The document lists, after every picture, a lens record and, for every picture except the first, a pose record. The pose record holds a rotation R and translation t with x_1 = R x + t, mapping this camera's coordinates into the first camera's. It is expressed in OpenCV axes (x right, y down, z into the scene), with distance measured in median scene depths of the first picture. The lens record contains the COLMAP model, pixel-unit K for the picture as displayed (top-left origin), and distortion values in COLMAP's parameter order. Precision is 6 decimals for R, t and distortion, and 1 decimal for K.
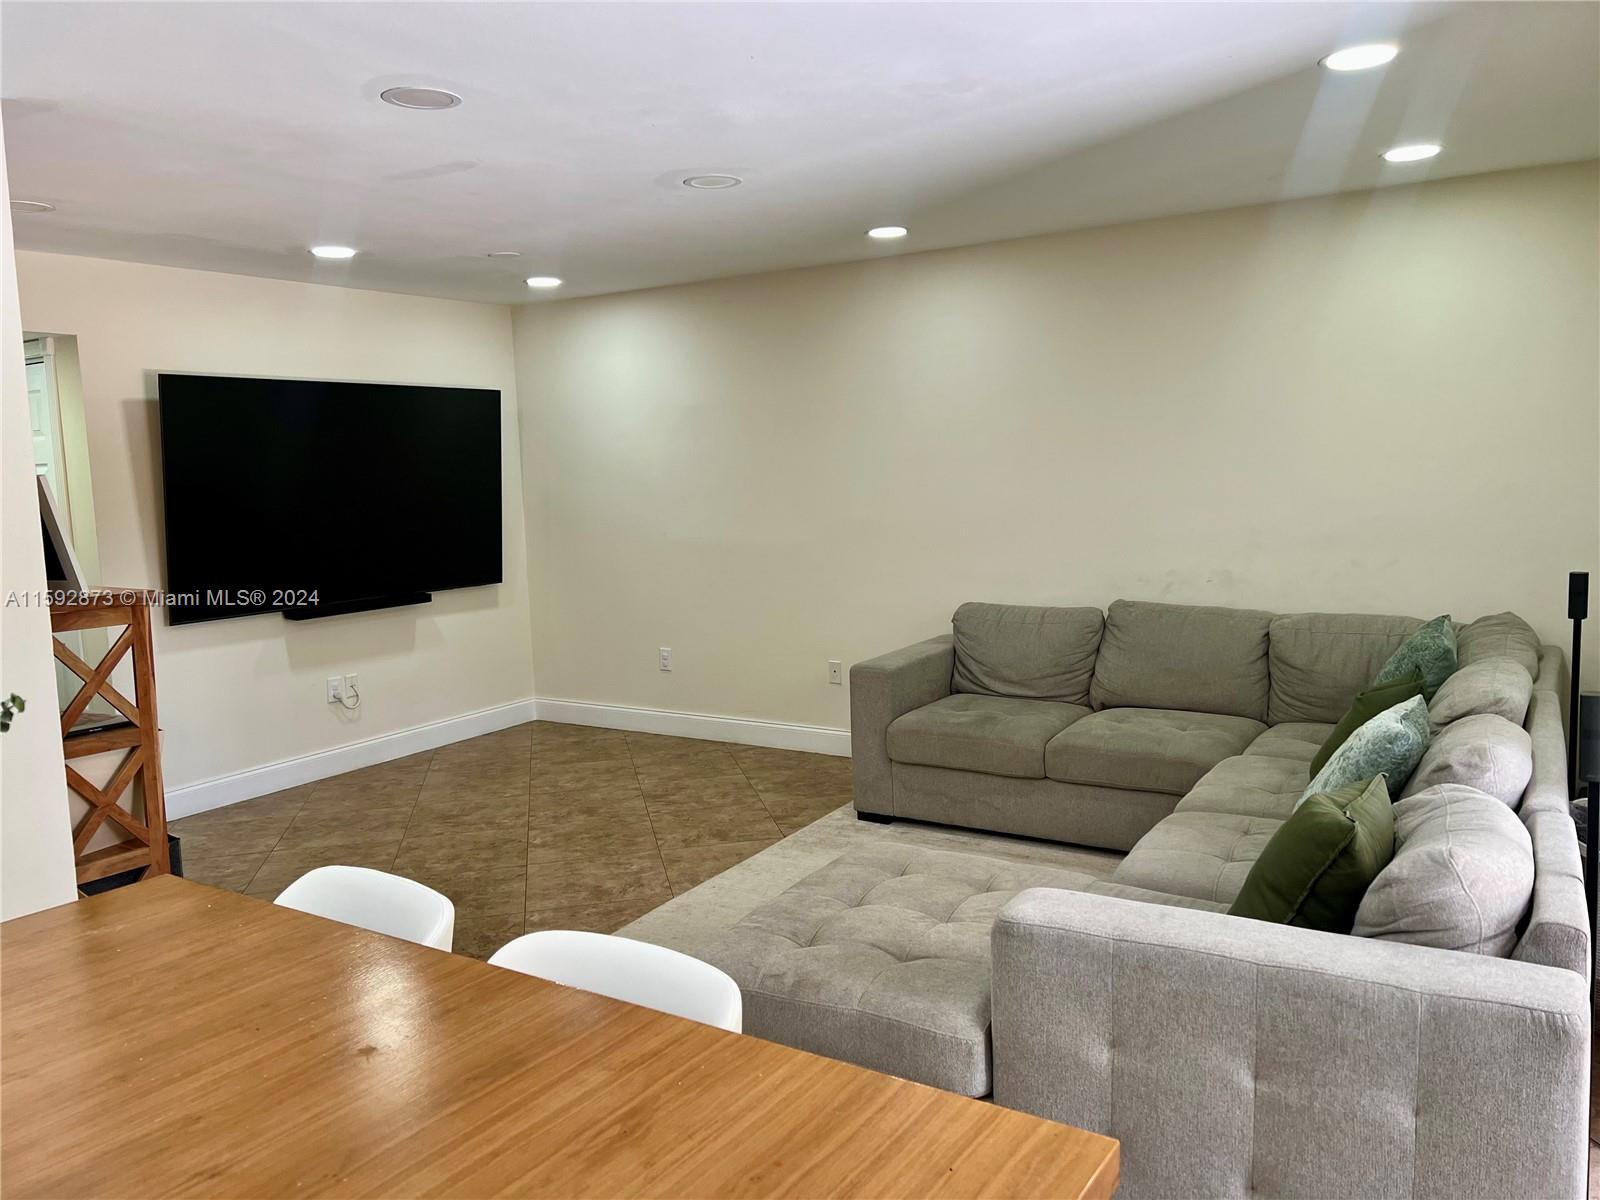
lens RADIAL K [[1210.0, 0, 801.0], [0, 1210.0, 599.8], [0, 0, 1]] dist [0.010801, -0.002468]
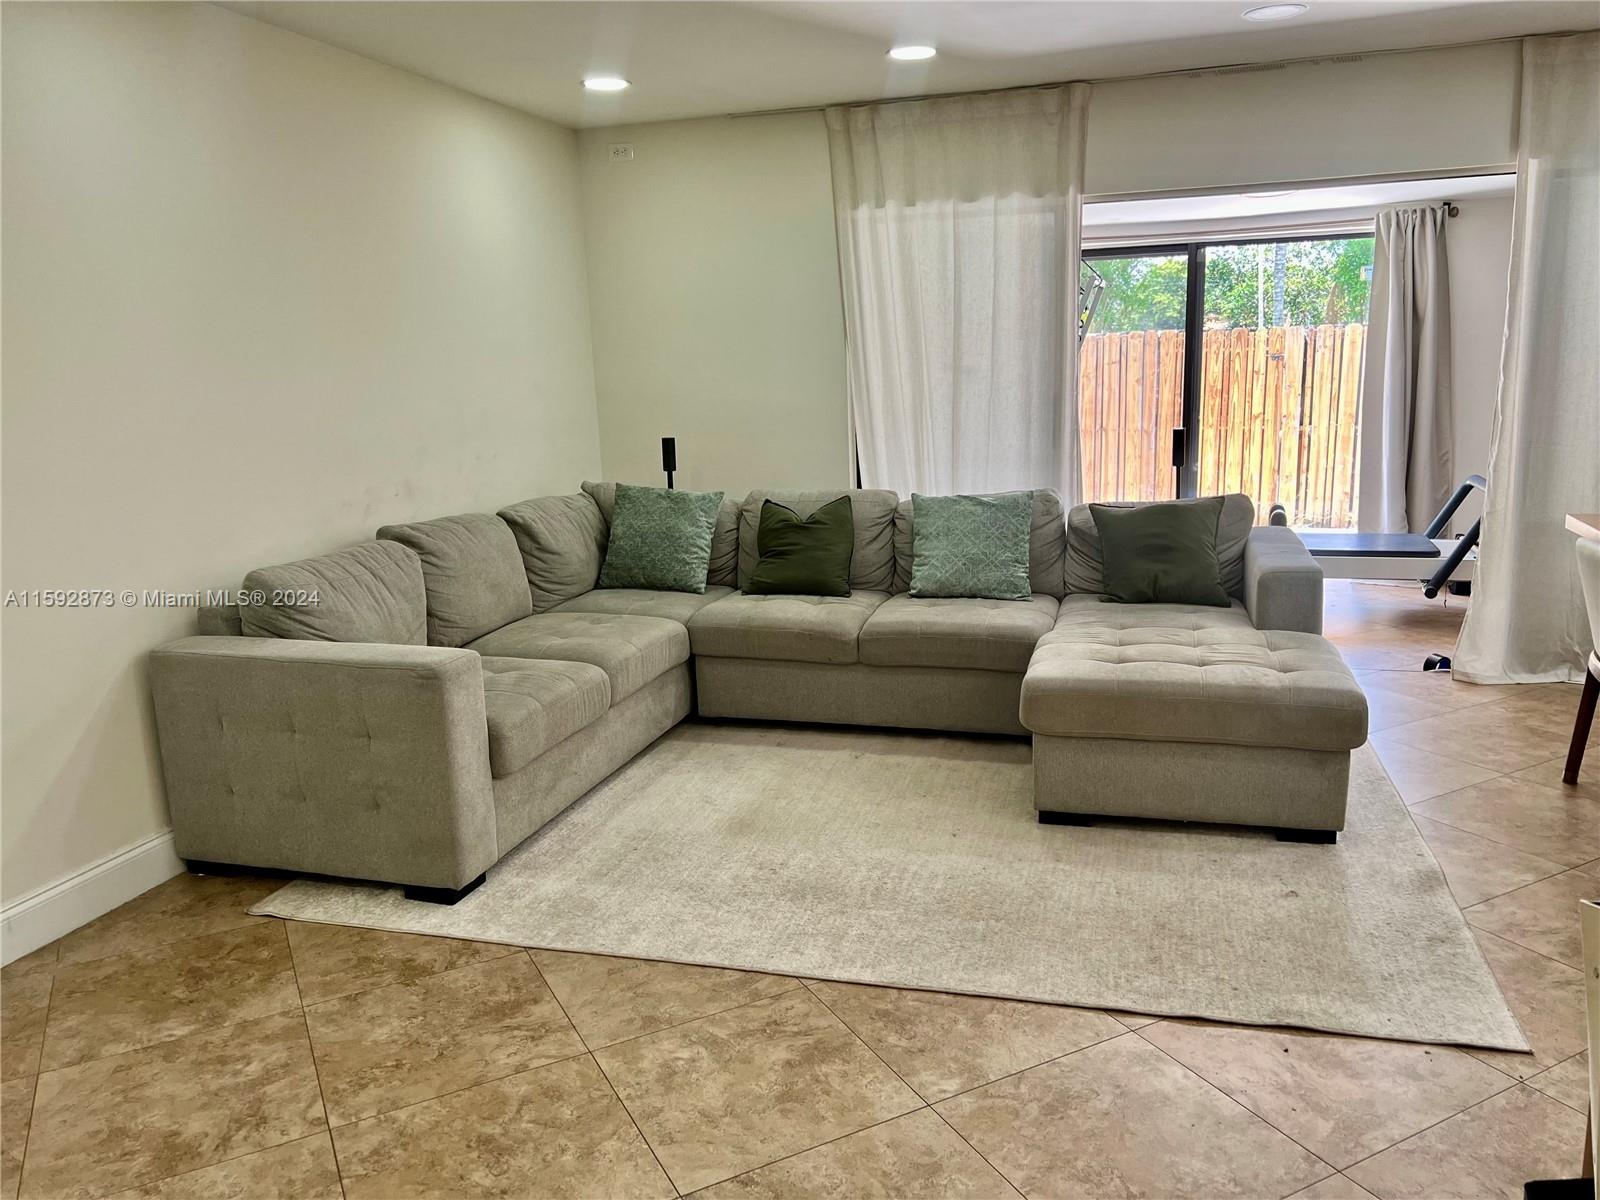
lens RADIAL K [[1210.0, 0, 800.5], [0, 1210.0, 600.8], [0, 0, 1]] dist [0.010801, -0.002468]
pose [[-0.266356, -0.158628, 0.950732, -0.580504], [0.148863, 0.967760, 0.203174, -0.077484], [-0.952310, 0.195645, -0.234155, 0.928660]]
